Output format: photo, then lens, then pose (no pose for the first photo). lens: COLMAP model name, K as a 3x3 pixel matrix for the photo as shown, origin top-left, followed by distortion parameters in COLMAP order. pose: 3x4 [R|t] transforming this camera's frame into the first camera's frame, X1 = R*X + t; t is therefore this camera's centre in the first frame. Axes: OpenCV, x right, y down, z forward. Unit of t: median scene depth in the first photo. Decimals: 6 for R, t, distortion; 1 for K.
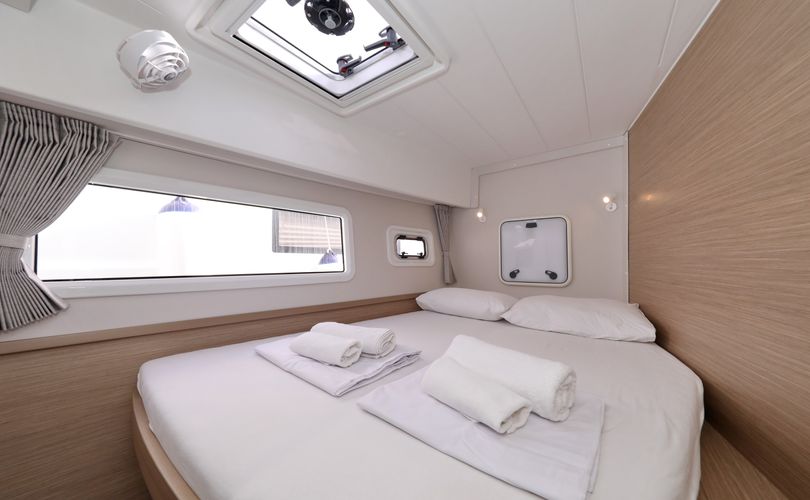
lens RADIAL K [[276.8, 0, 404.4], [0, 276.8, 267.2], [0, 0, 1]] dist [-0.000478, -0.000169]
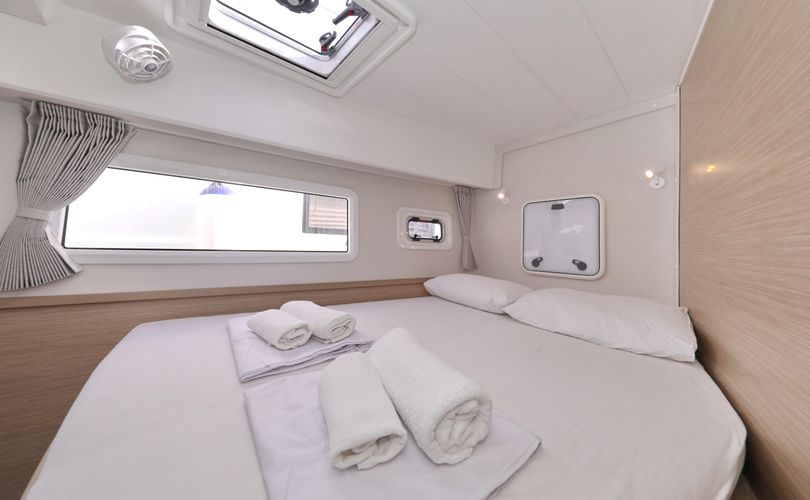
lens RADIAL K [[264.5, 0, 411.6], [0, 264.5, 245.6], [0, 0, 1]] dist [0.000248, 0.000022]
pose [[0.976372, 0.031089, -0.213848, 0.290003], [-0.036193, 0.999145, -0.019991, 0.004381], [0.213044, 0.027259, 0.976662, 0.142282]]
